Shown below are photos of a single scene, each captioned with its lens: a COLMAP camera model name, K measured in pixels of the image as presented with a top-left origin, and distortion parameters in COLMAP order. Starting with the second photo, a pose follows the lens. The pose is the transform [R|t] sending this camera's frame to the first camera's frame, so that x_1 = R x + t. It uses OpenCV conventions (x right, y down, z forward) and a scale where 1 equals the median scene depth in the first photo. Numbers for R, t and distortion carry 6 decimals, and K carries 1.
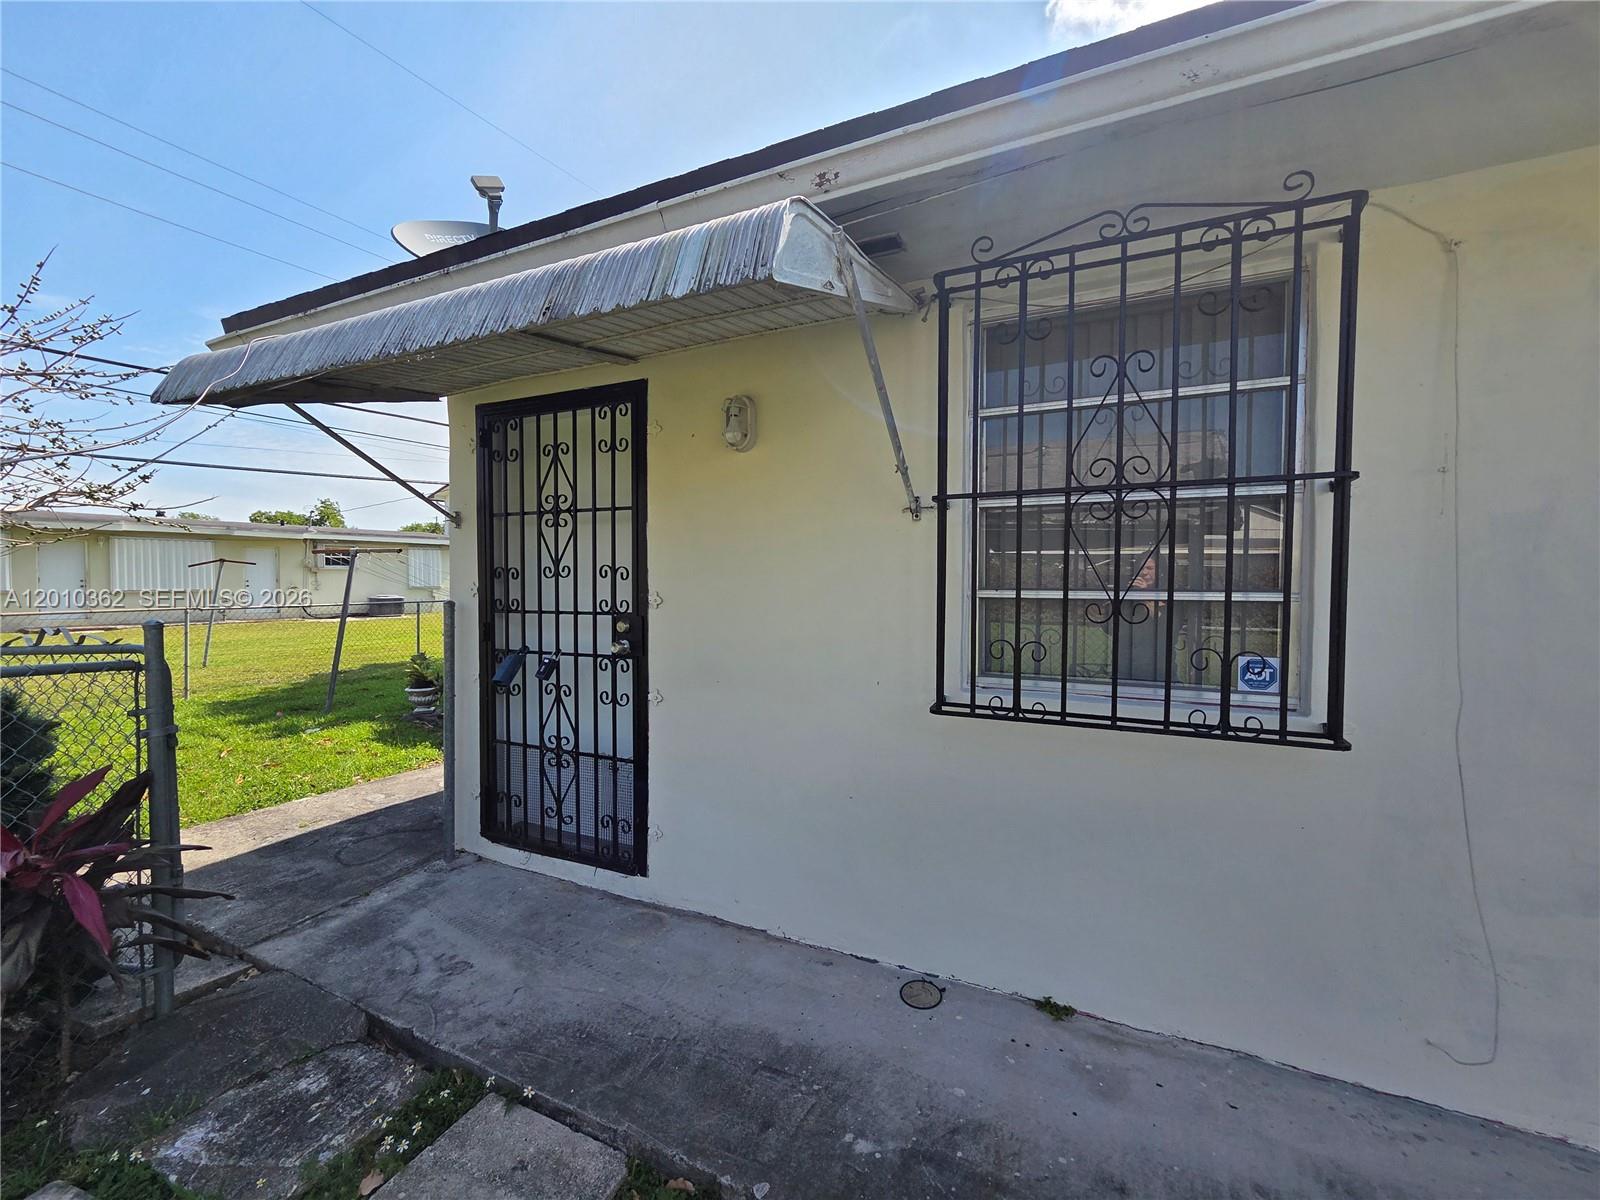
lens RADIAL K [[639.1, 0, 800.0], [0, 639.1, 600.0], [0, 0, 1]] dist [-0.001715, -0.000175]
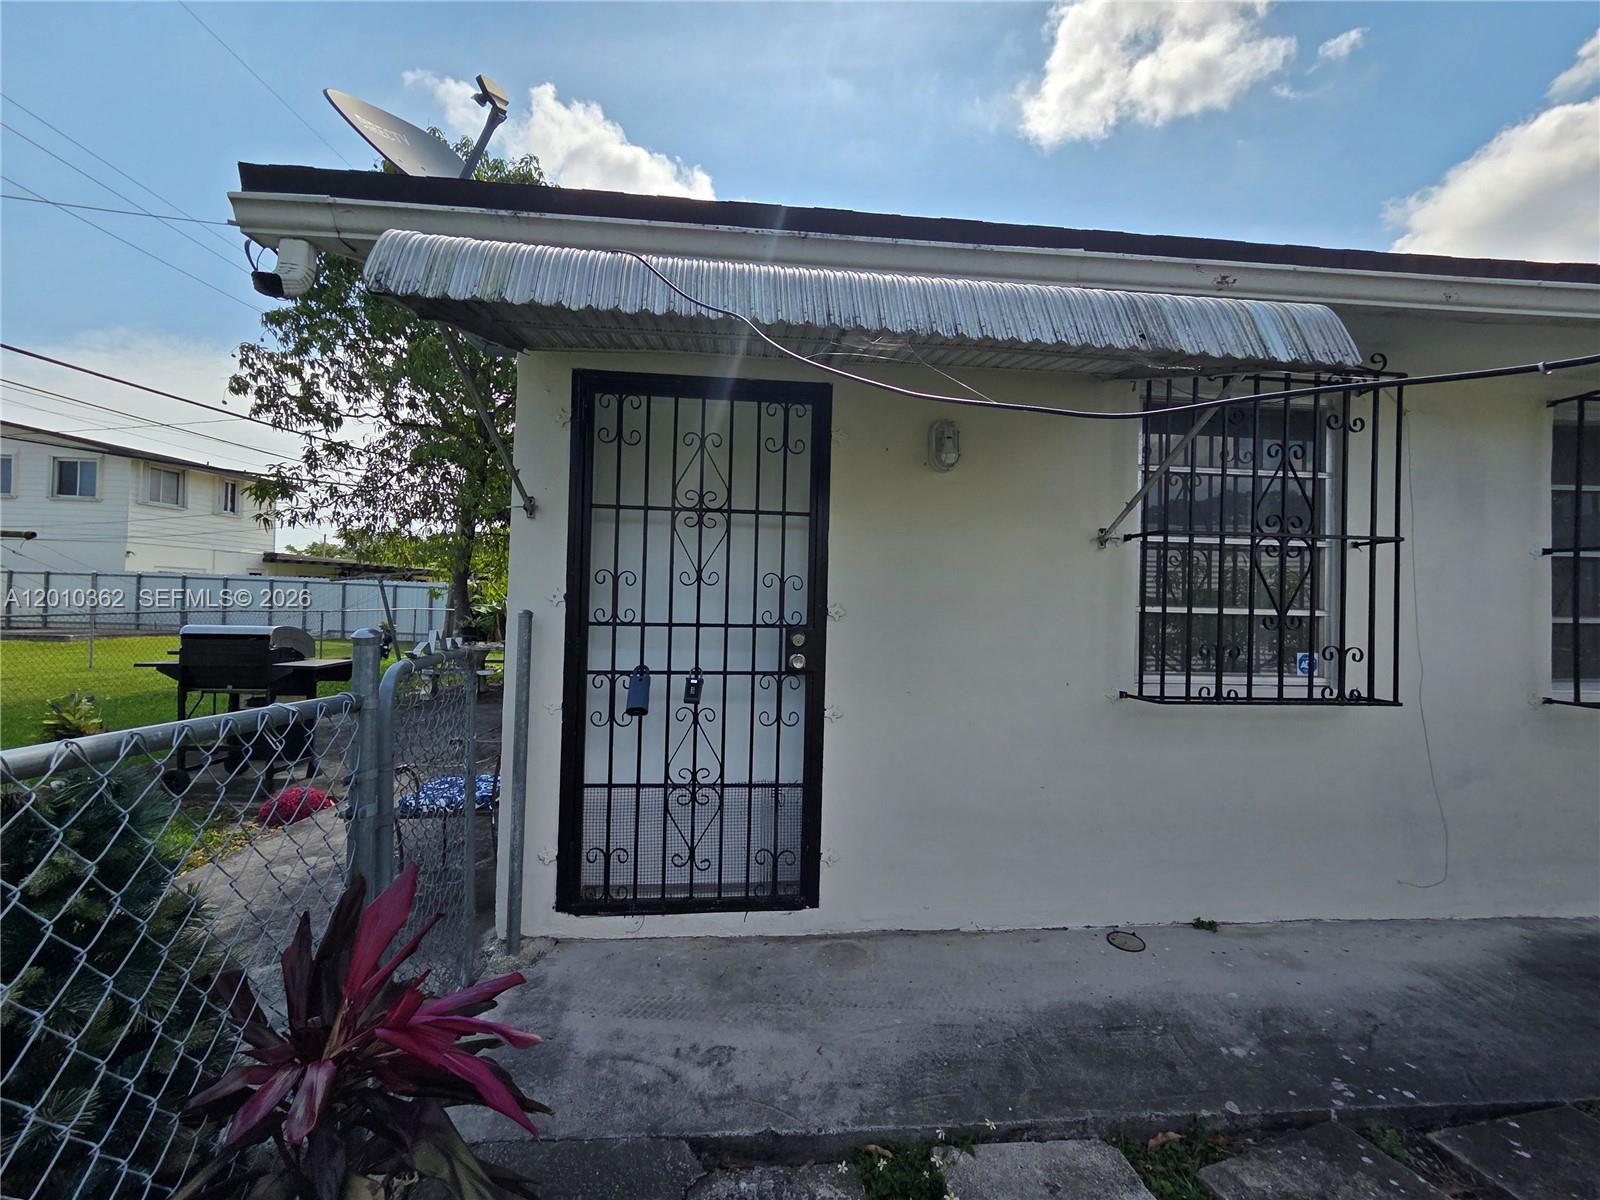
lens RADIAL K [[640.8, 0, 800.0], [0, 640.8, 600.0], [0, 0, 1]] dist [-0.002132, -0.000099]
pose [[0.868994, 0.022666, 0.494303, -0.758904], [-0.005379, 0.999324, -0.036367, 0.017479], [-0.494793, 0.028944, 0.868529, 0.188989]]
